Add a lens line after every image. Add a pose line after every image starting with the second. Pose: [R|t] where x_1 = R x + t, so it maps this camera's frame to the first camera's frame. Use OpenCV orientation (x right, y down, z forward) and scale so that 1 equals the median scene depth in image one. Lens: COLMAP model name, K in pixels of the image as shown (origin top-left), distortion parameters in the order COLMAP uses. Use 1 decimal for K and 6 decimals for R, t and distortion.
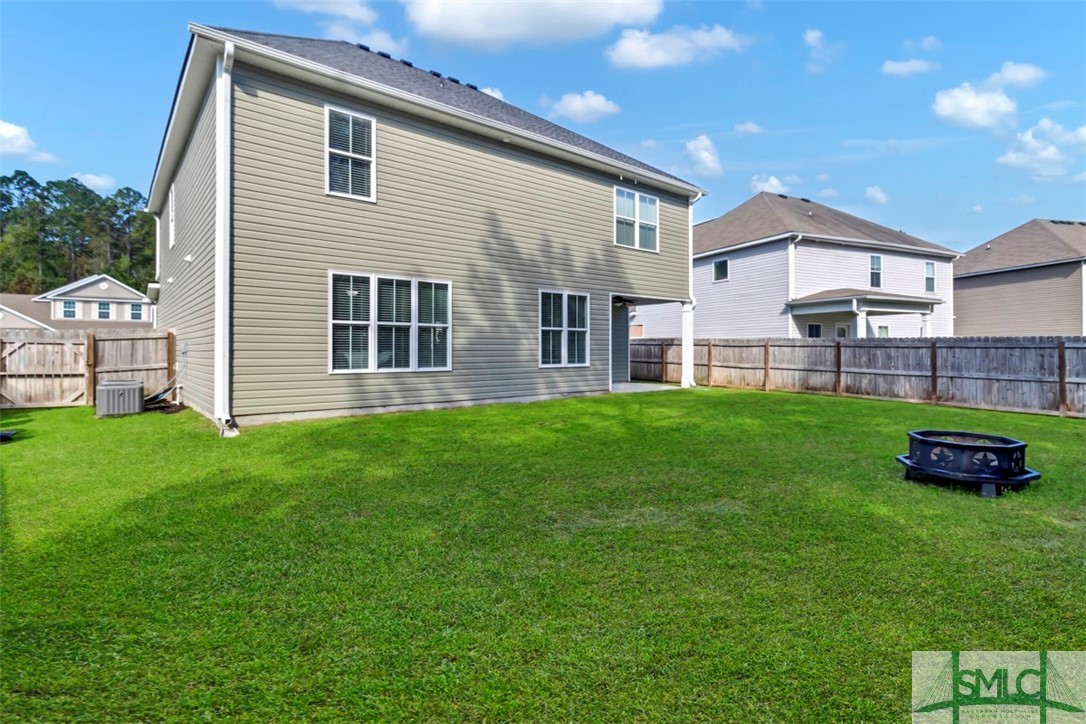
lens RADIAL K [[535.3, 0, 548.6], [0, 535.3, 357.9], [0, 0, 1]] dist [0.004275, 0.000895]
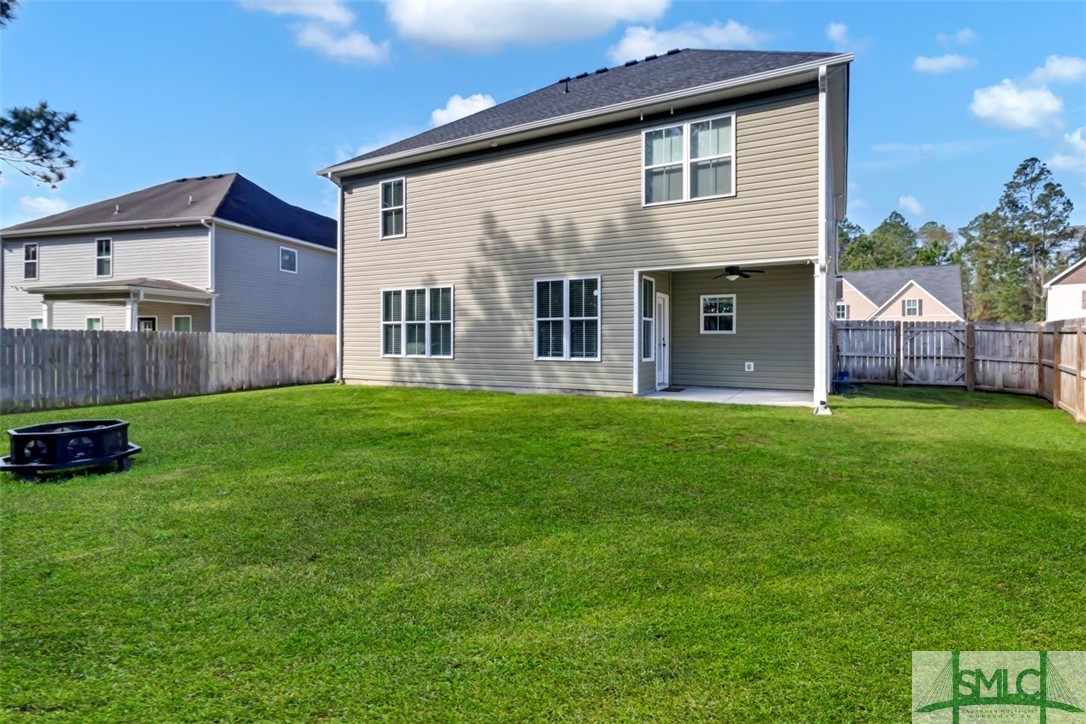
lens RADIAL K [[535.3, 0, 548.0], [0, 535.3, 351.7], [0, 0, 1]] dist [0.004275, 0.000895]
pose [[0.375758, 0.017156, -0.926559, 0.902949], [-0.016928, 0.999789, 0.011647, -0.008223], [0.926563, 0.011308, 0.375969, 0.662317]]
